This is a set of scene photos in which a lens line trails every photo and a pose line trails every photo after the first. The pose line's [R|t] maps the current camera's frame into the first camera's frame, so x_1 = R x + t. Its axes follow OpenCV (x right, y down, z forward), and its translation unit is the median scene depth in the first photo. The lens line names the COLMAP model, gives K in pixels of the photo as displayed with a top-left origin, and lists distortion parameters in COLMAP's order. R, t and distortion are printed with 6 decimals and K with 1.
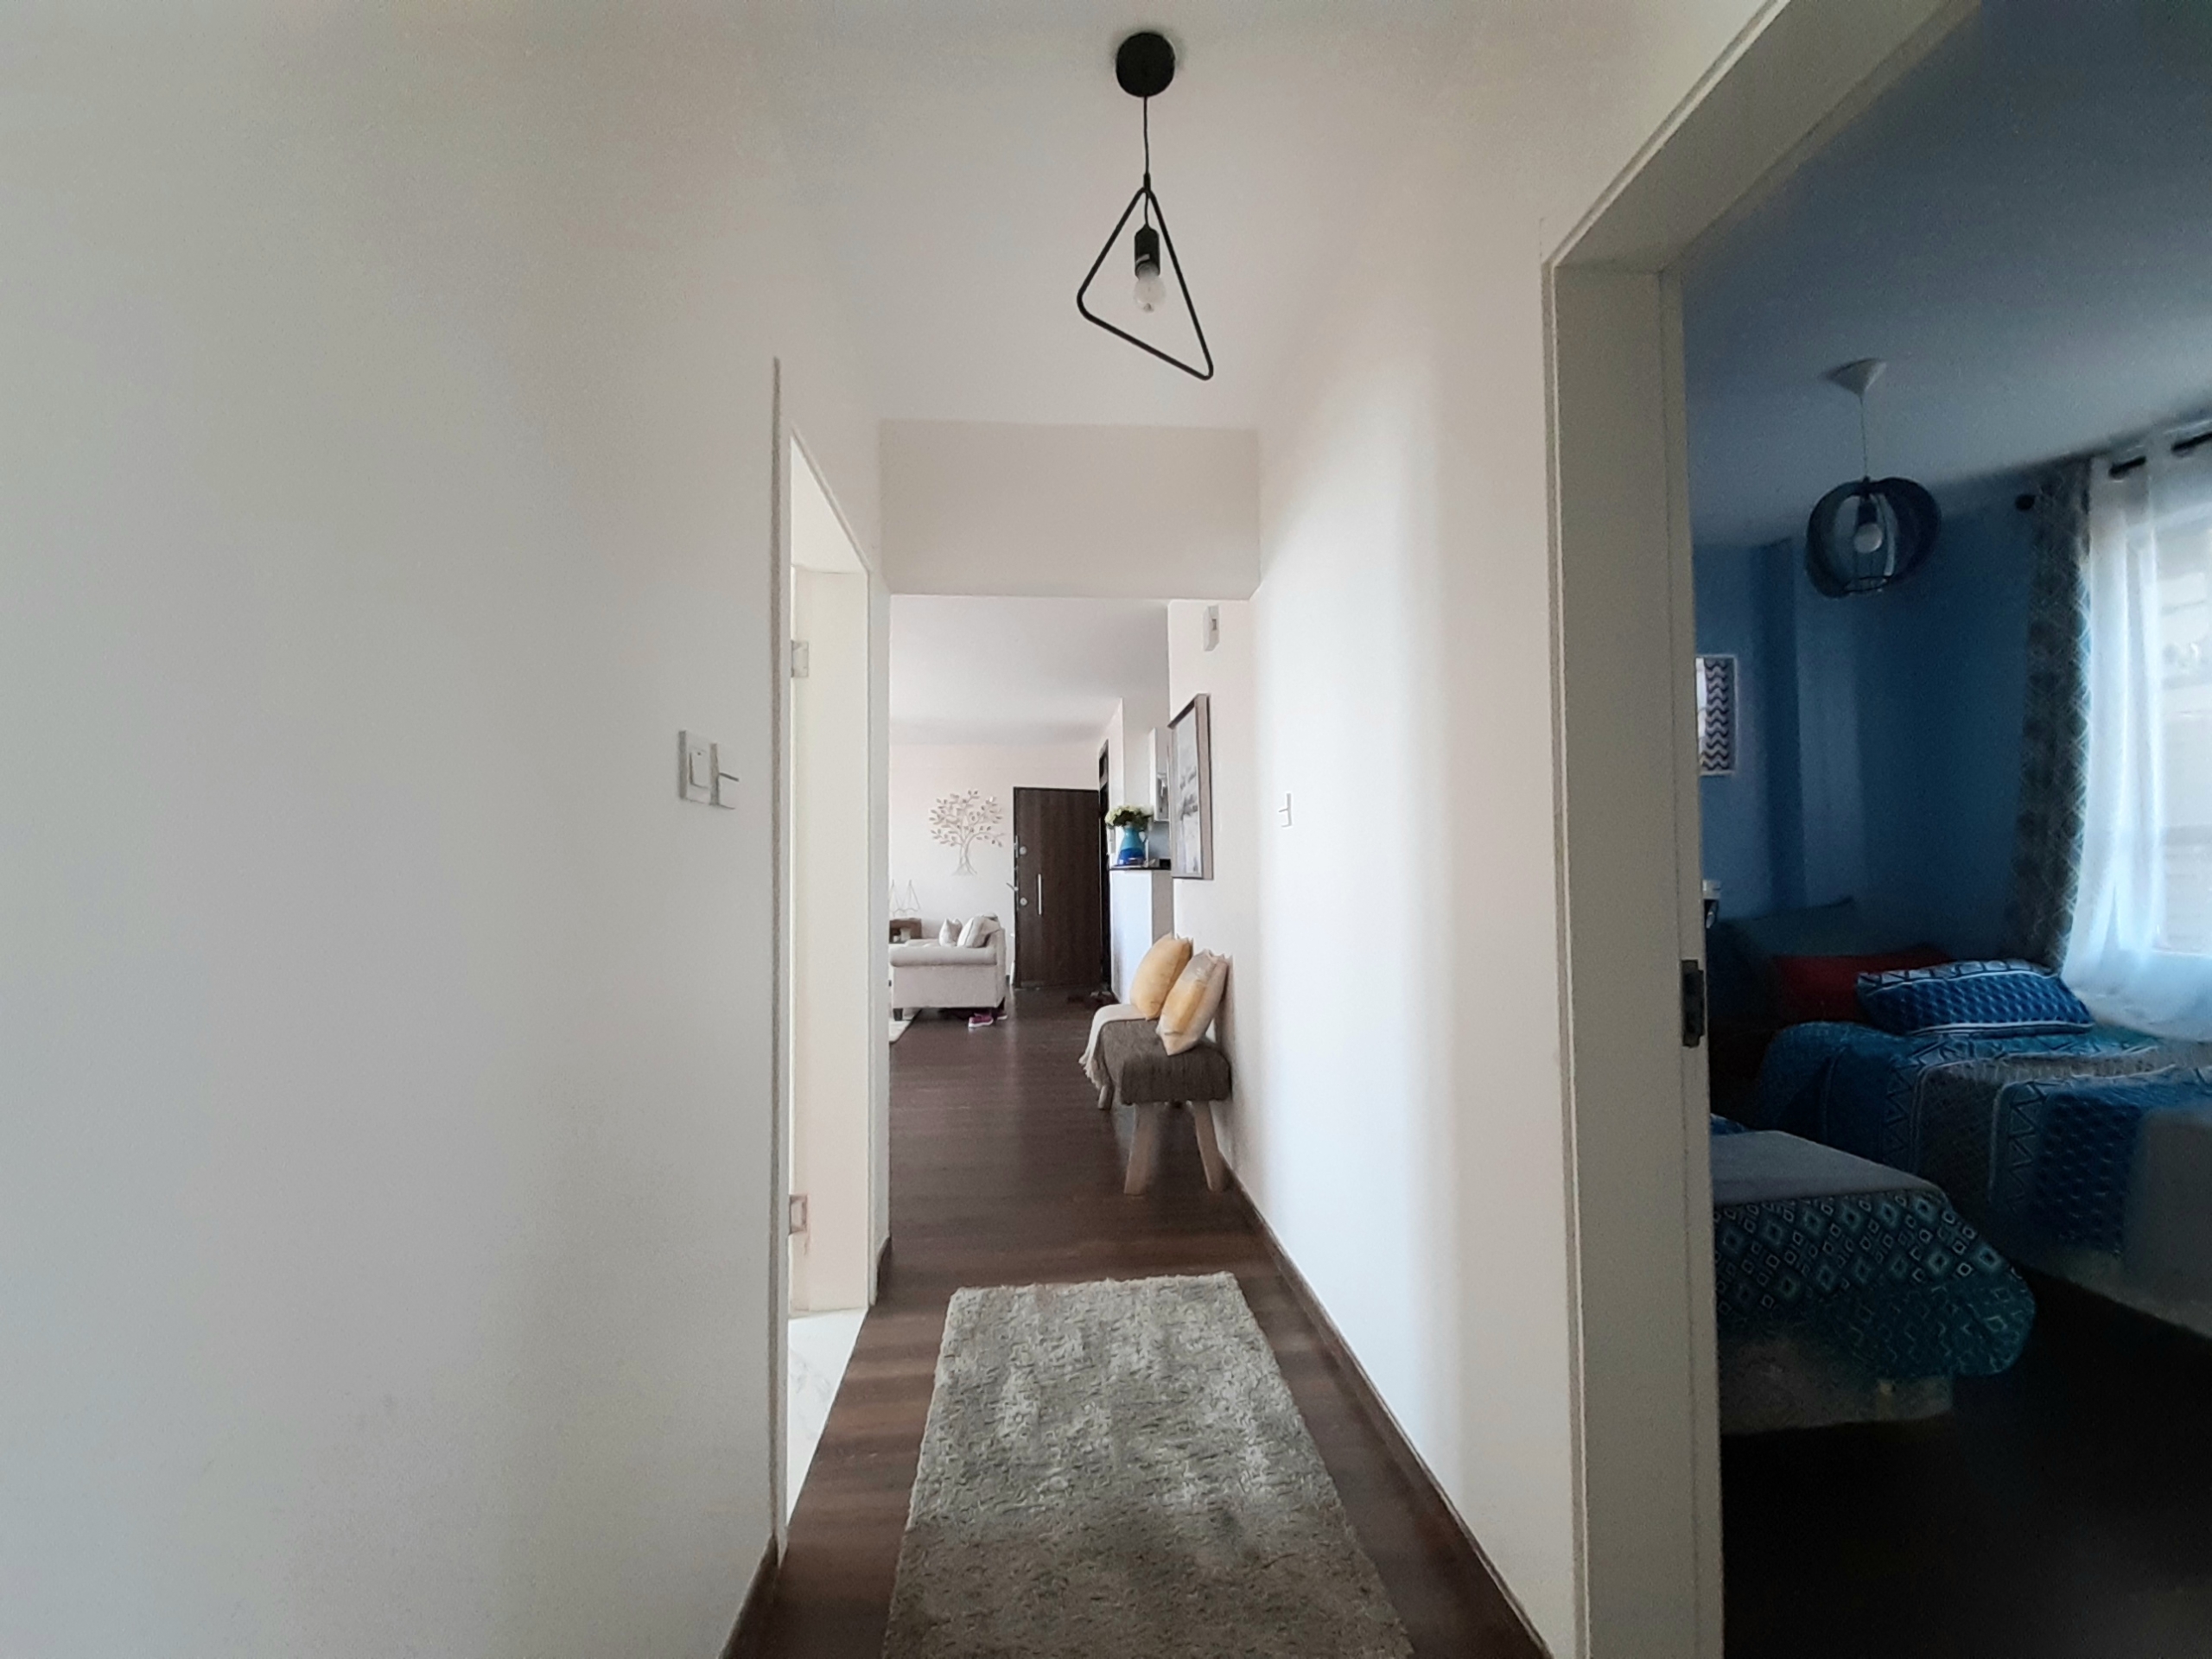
lens RADIAL K [[866.6, 0, 1100.9], [0, 866.6, 849.4], [0, 0, 1]] dist [0.027100, -0.018774]
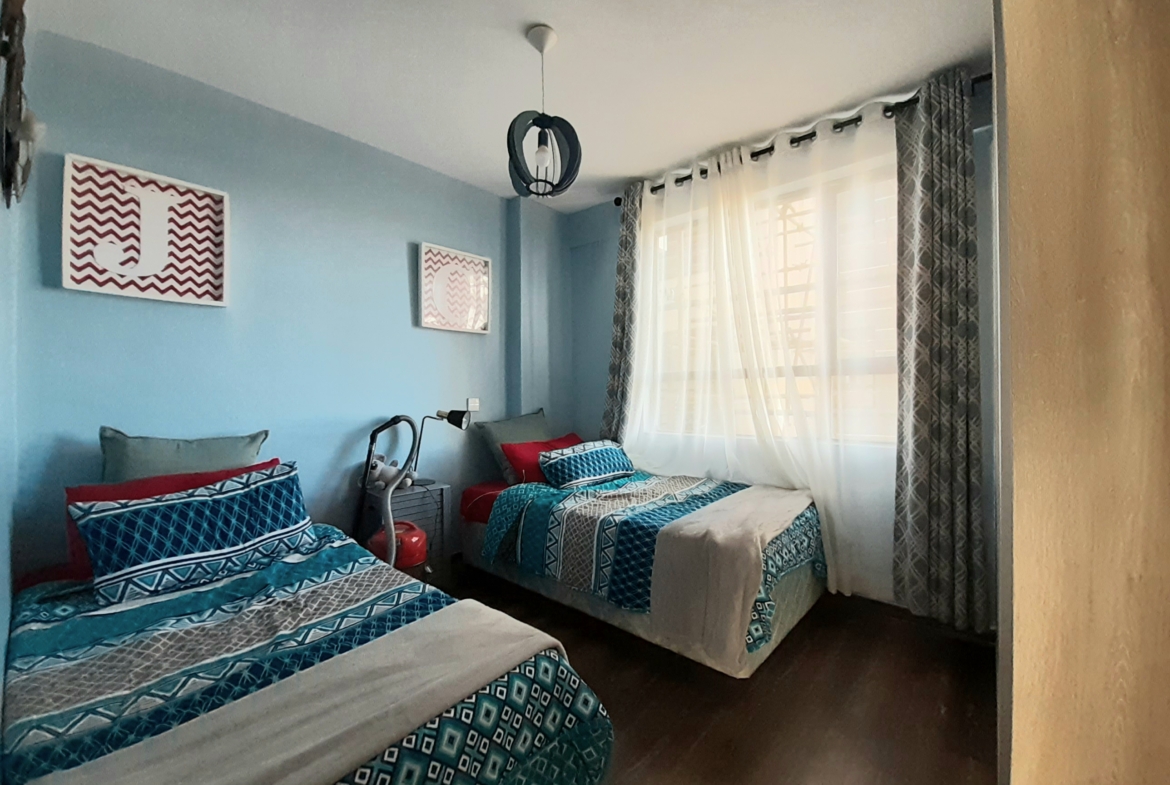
lens RADIAL K [[464.2, 0, 571.2], [0, 464.2, 396.5], [0, 0, 1]] dist [0.002062, -0.010800]
pose [[0.744482, 0.012124, 0.667532, 0.335823], [-0.027590, 0.999540, 0.012616, 0.022232], [-0.667072, -0.027809, 0.744474, 0.321850]]
